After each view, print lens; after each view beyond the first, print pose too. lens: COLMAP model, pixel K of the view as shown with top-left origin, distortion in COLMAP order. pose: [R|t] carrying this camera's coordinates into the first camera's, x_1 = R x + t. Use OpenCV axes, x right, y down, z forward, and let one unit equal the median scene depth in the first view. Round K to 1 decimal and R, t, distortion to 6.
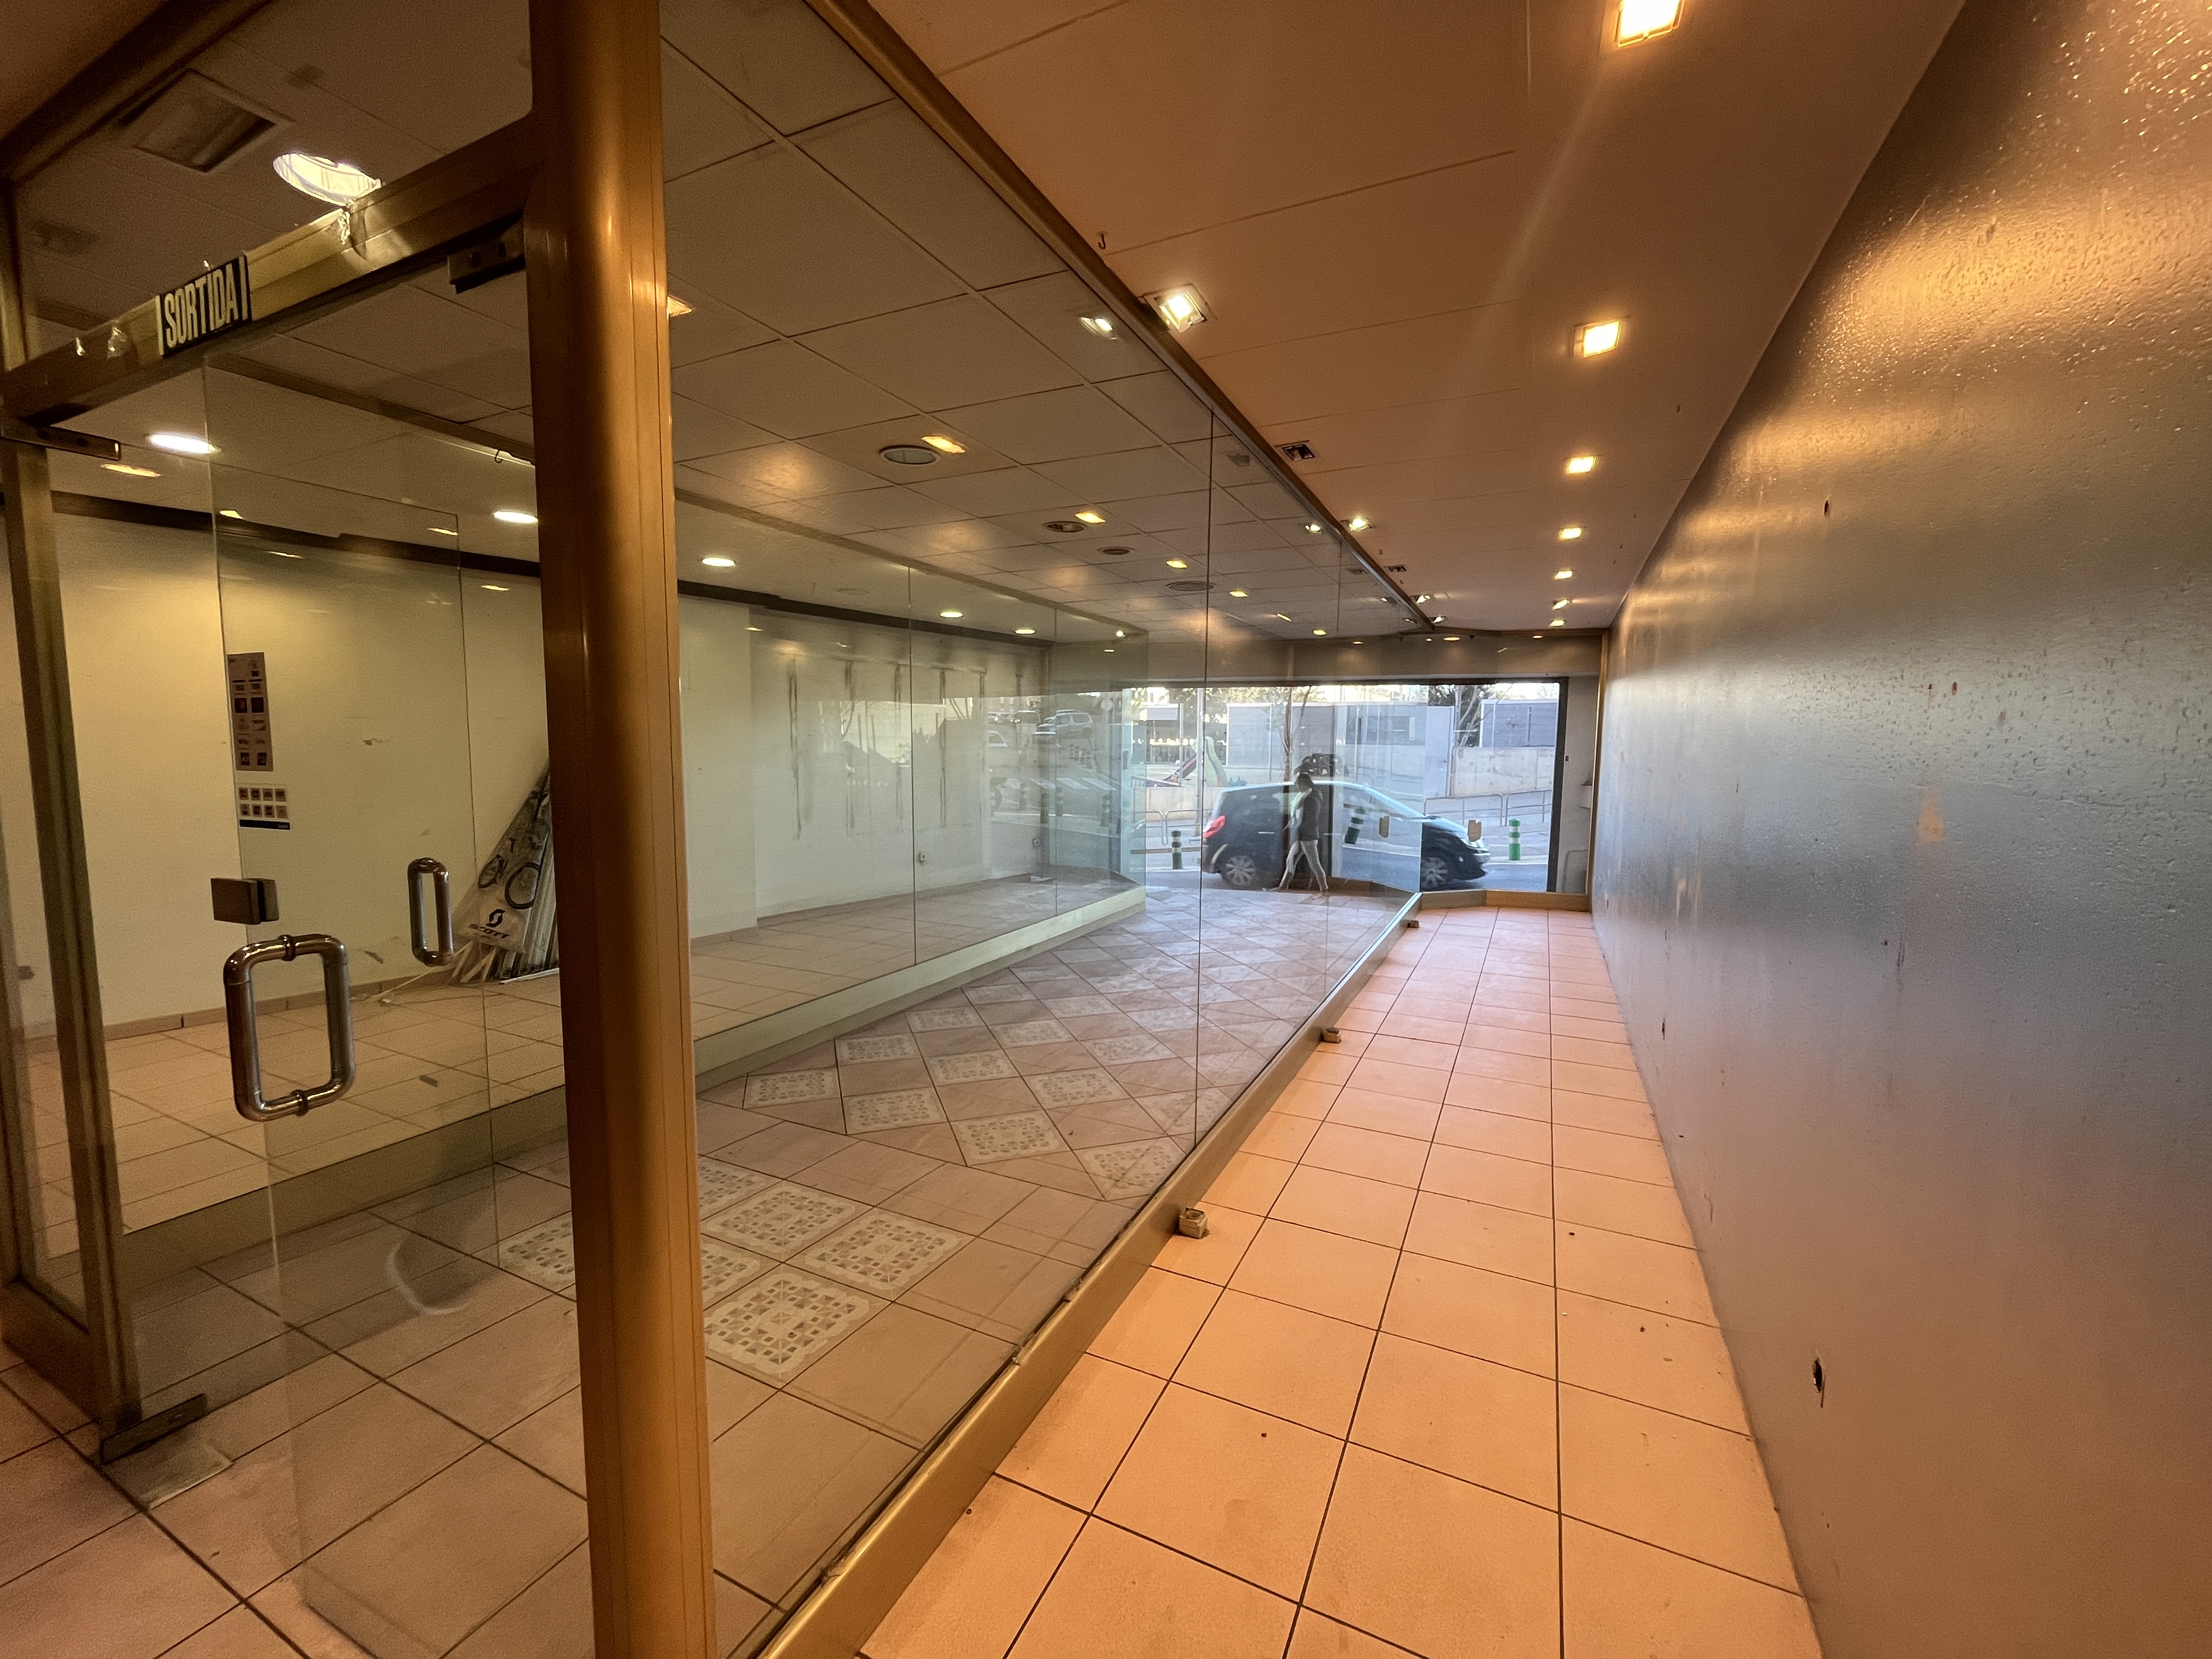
lens RADIAL K [[894.8, 0, 1104.4], [0, 894.8, 833.6], [0, 0, 1]] dist [-0.003477, -0.000133]
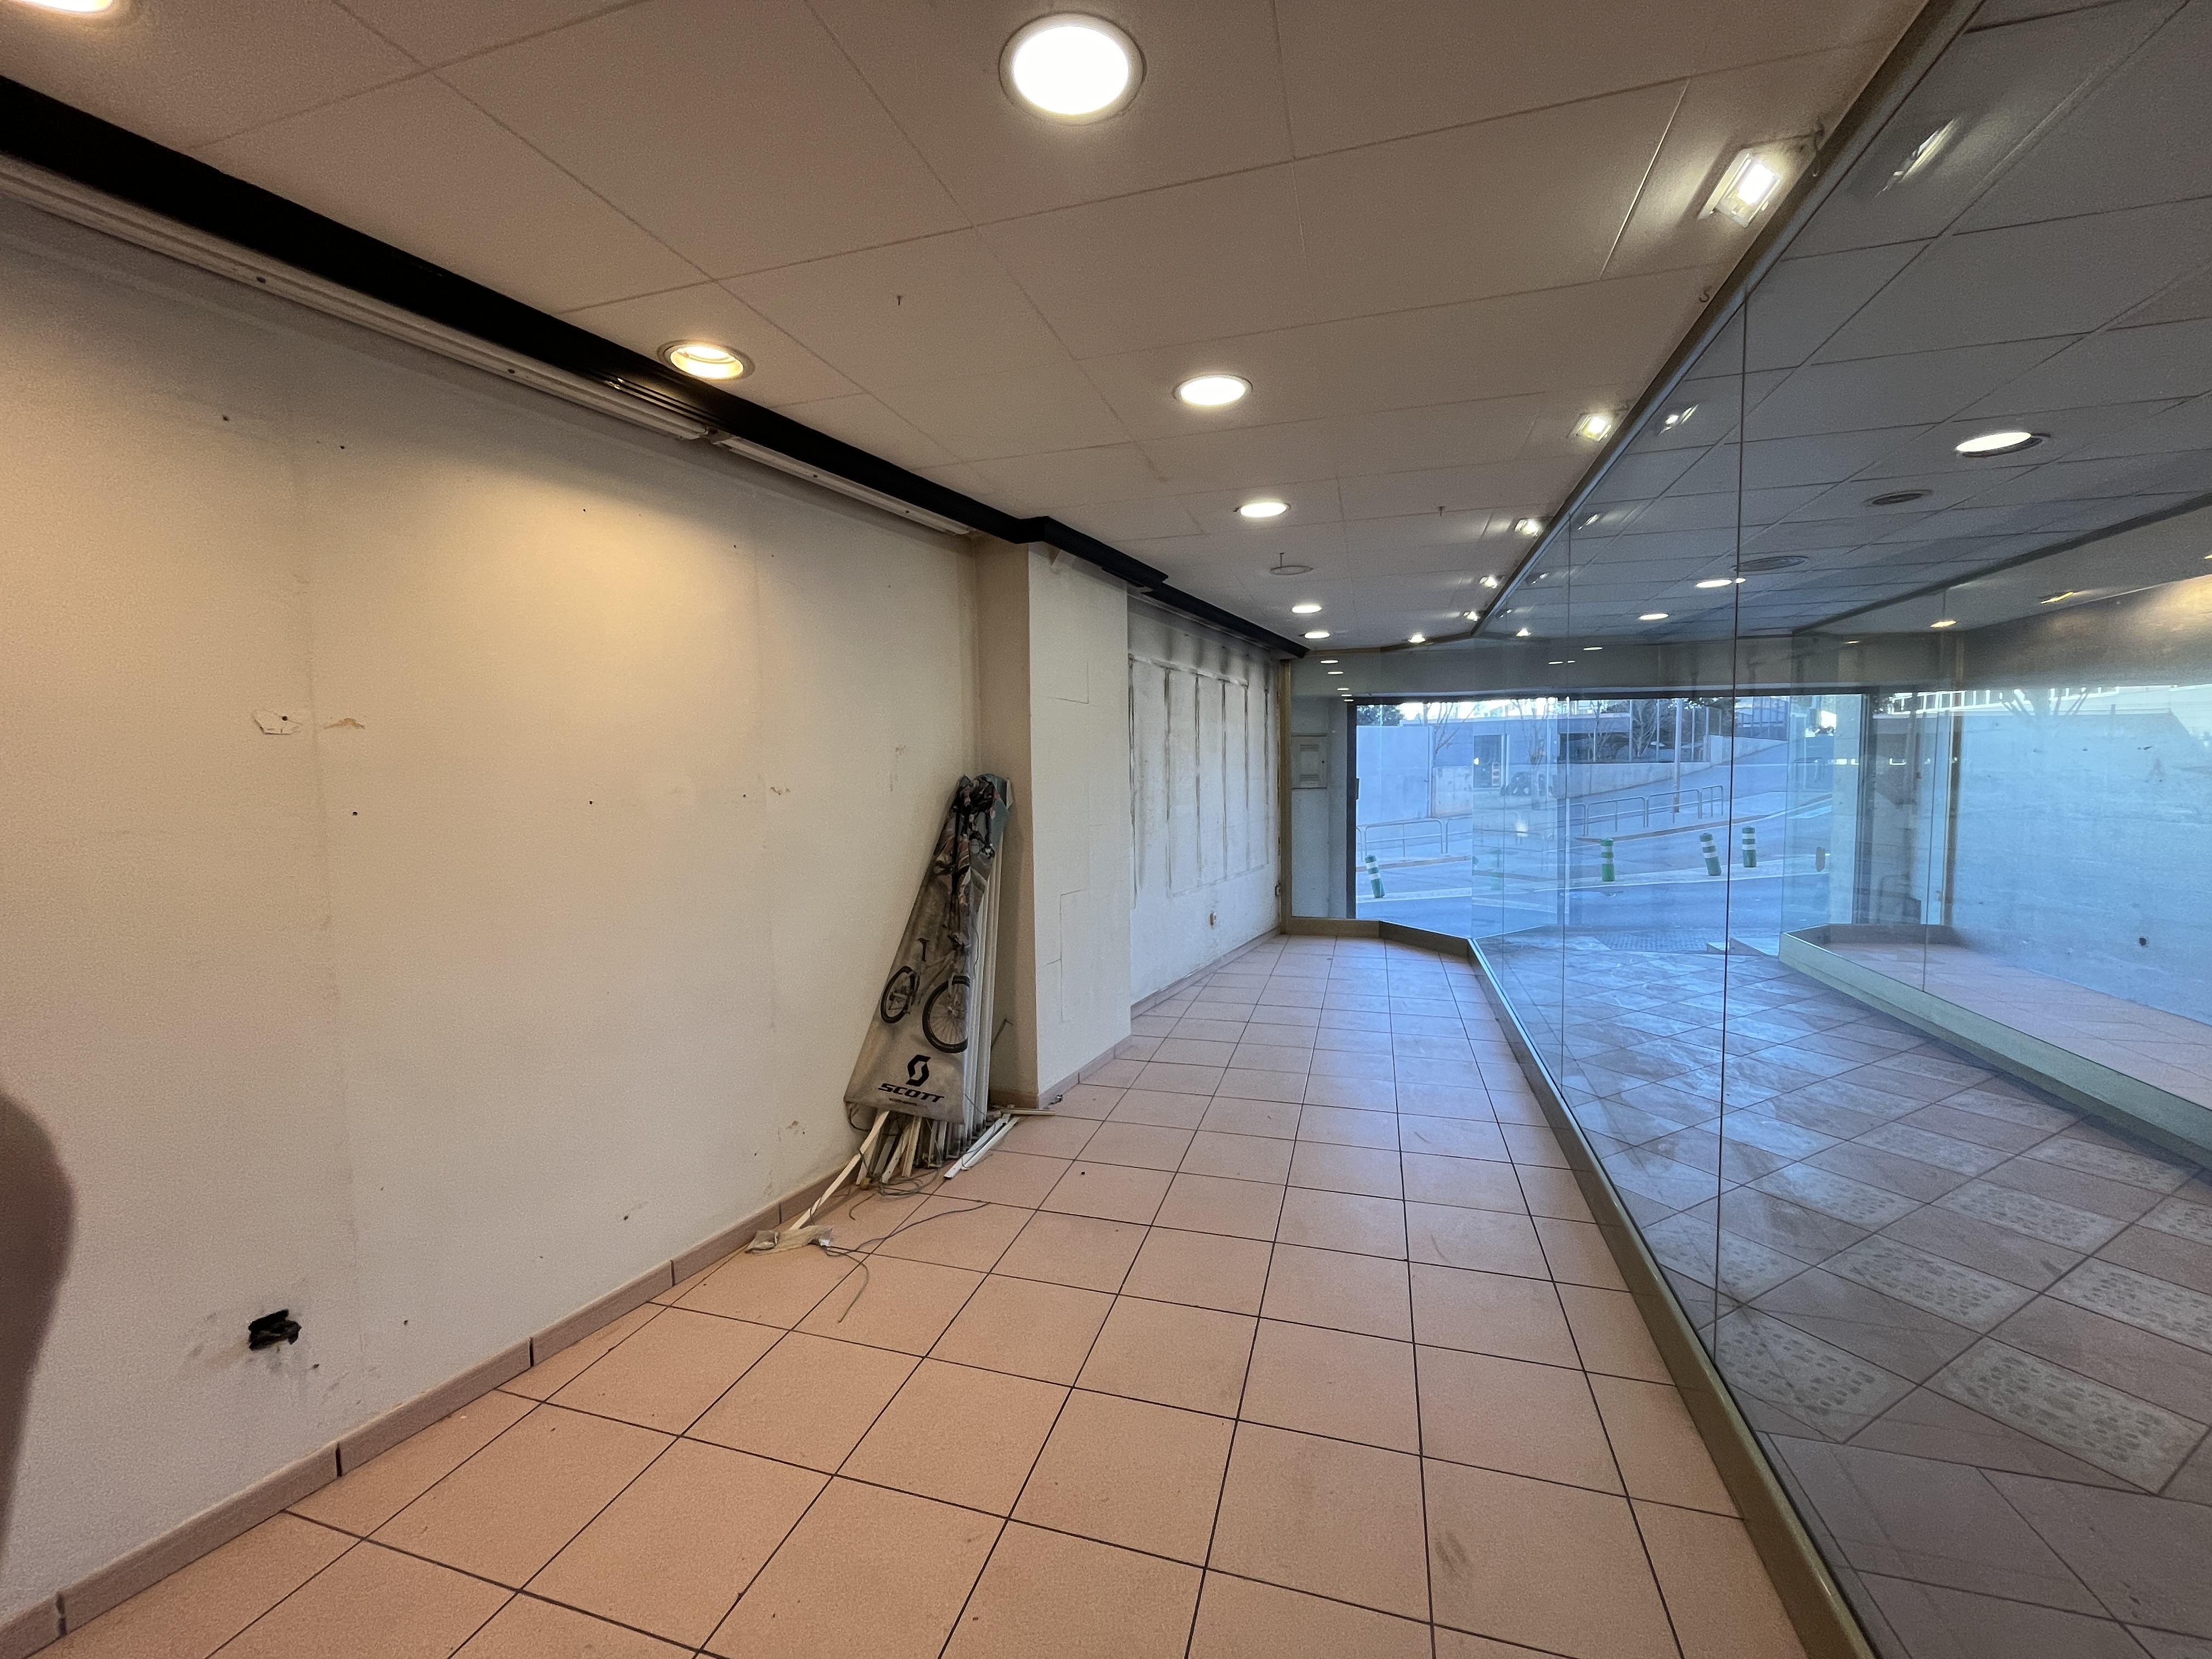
lens RADIAL K [[894.8, 0, 1106.9], [0, 894.8, 824.4], [0, 0, 1]] dist [-0.003477, -0.000133]
pose [[0.986028, -0.030419, 0.163778, -0.645201], [0.036615, 0.998718, -0.034946, -0.049123], [-0.162505, 0.040454, 0.985878, 0.358484]]
